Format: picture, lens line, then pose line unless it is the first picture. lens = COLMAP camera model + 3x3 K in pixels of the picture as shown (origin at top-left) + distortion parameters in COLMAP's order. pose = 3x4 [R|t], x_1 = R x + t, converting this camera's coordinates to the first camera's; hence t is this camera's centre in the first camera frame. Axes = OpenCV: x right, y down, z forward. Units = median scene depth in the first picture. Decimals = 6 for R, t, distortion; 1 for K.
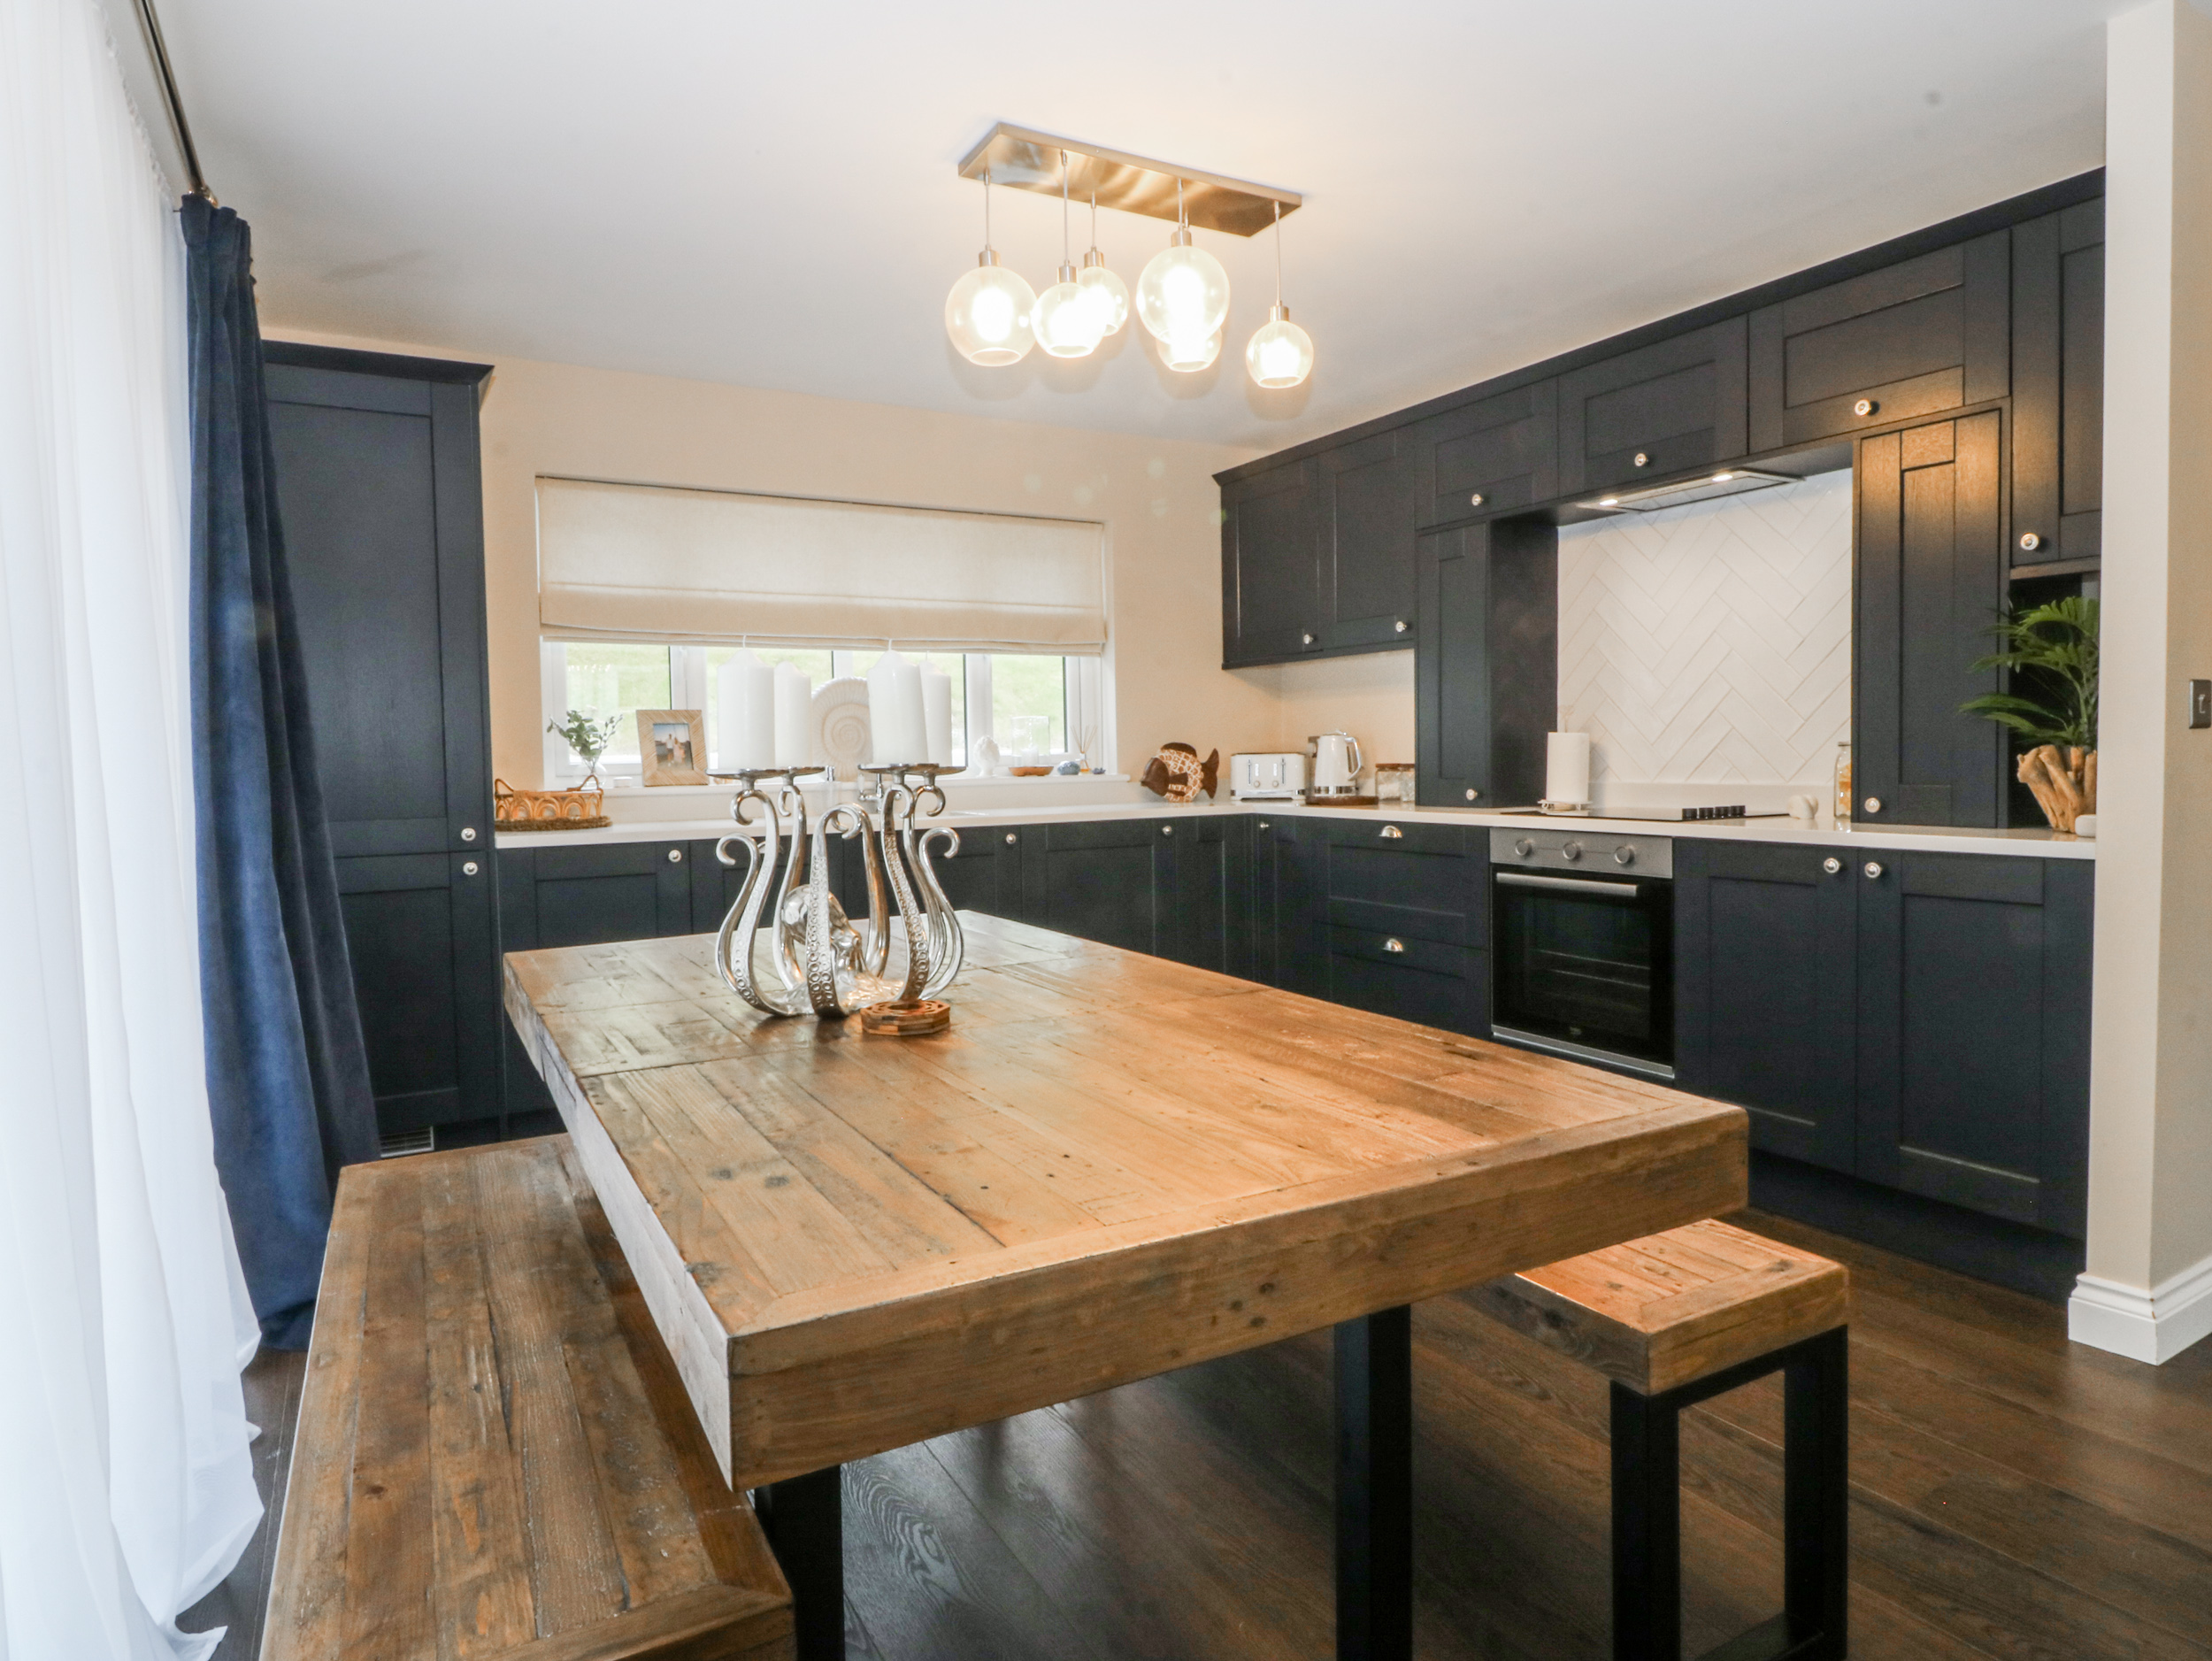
lens RADIAL K [[1279.9, 0, 1104.7], [0, 1279.9, 821.7], [0, 0, 1]] dist [-0.010255, -0.002500]
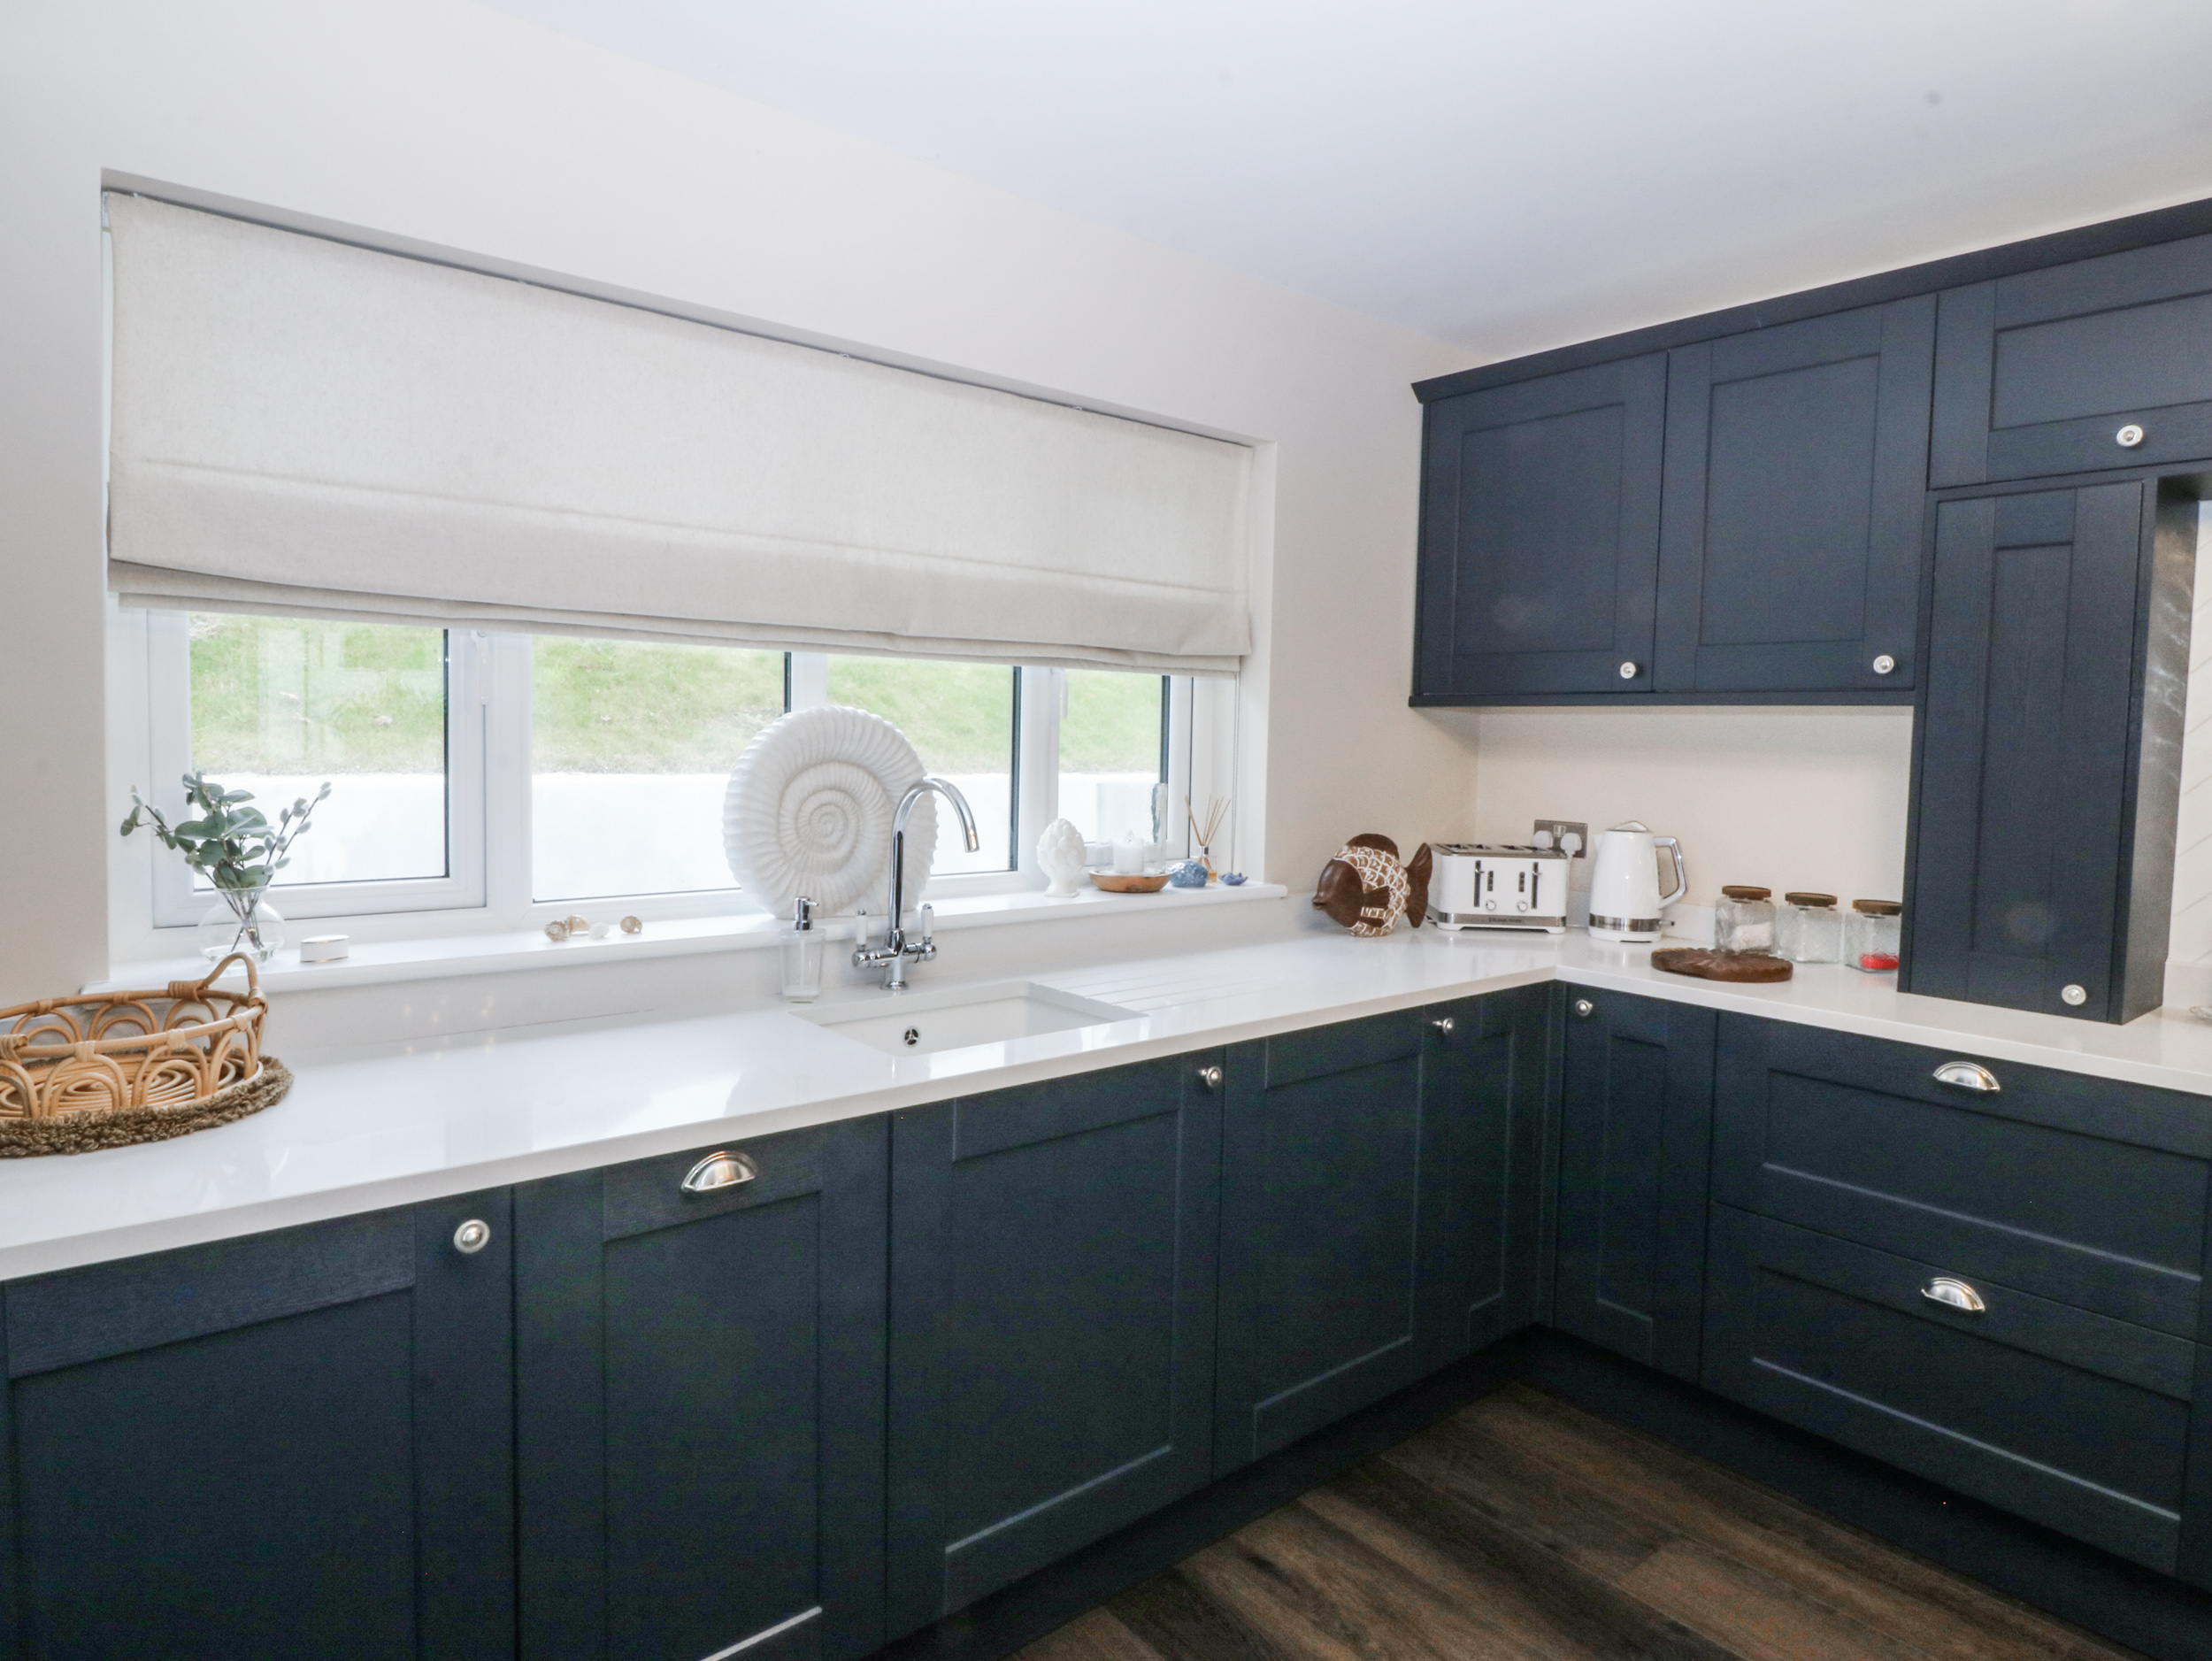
lens RADIAL K [[1279.9, 0, 1105.7], [0, 1279.9, 833.5], [0, 0, 1]] dist [-0.010255, -0.002500]
pose [[0.986611, 0.027522, 0.160754, -0.158053], [-0.030741, 0.999373, 0.017570, -0.069176], [-0.160170, -0.022276, 0.986838, 0.447840]]
